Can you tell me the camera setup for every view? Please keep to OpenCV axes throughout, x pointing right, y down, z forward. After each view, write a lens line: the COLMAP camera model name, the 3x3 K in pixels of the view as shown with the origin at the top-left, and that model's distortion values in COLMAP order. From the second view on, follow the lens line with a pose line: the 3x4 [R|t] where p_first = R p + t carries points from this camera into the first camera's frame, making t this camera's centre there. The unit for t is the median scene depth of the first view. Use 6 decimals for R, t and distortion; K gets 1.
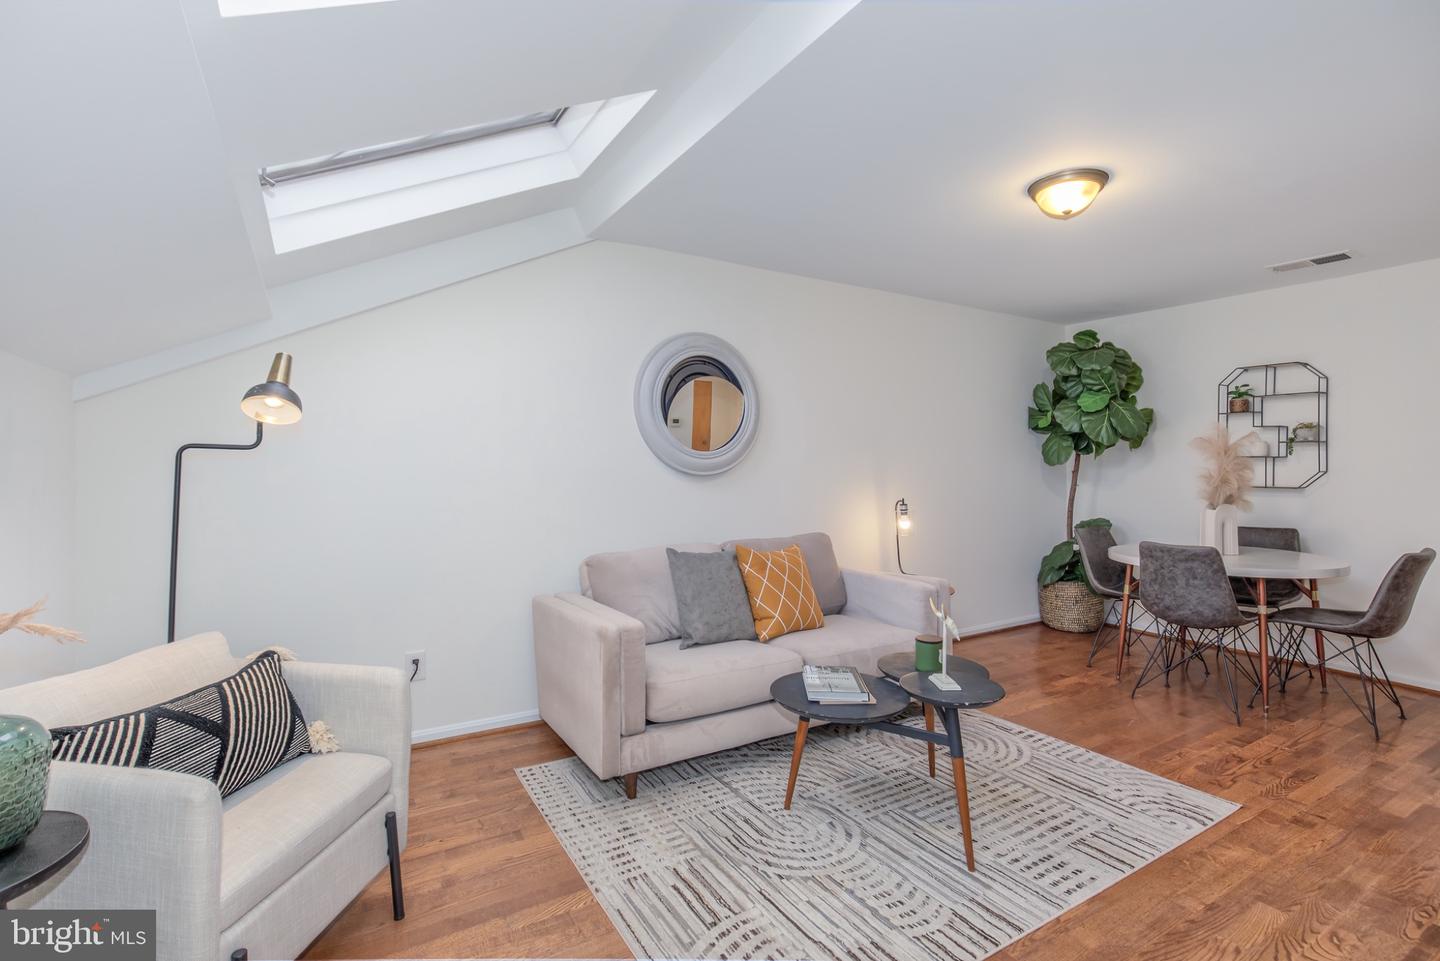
lens RADIAL K [[654.3, 0, 710.7], [0, 654.3, 466.7], [0, 0, 1]] dist [-0.015401, 0.000864]
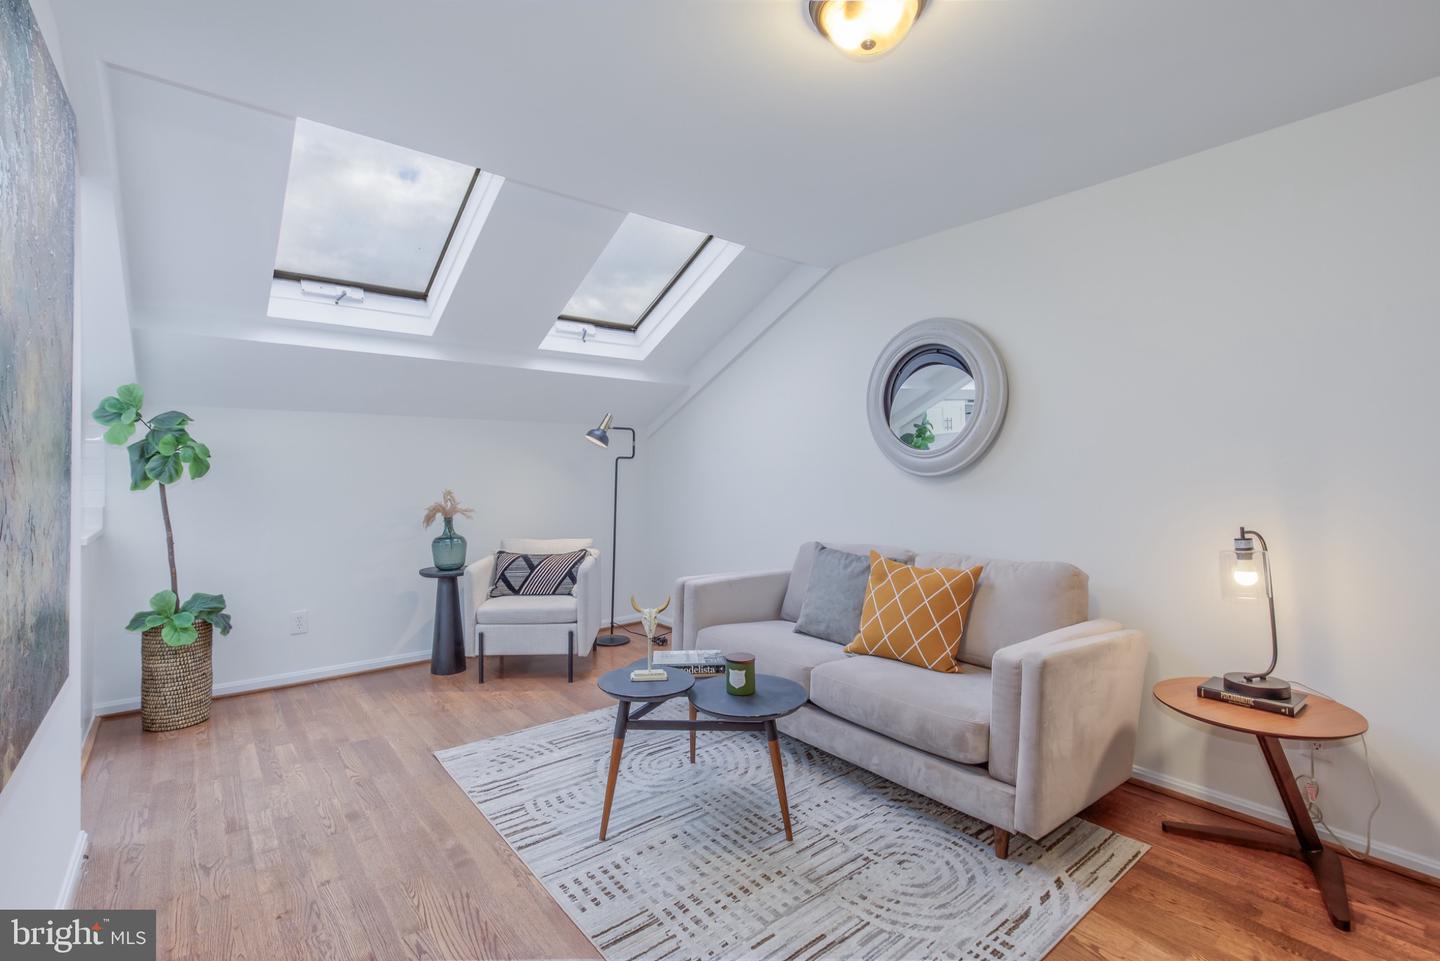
lens RADIAL K [[654.3, 0, 710.7], [0, 654.3, 466.7], [0, 0, 1]] dist [-0.015401, 0.000864]
pose [[0.143443, -0.004951, -0.989646, 1.224942], [-0.001418, 0.999985, -0.005209, 0.005651], [0.989658, 0.002151, 0.143434, 0.831758]]
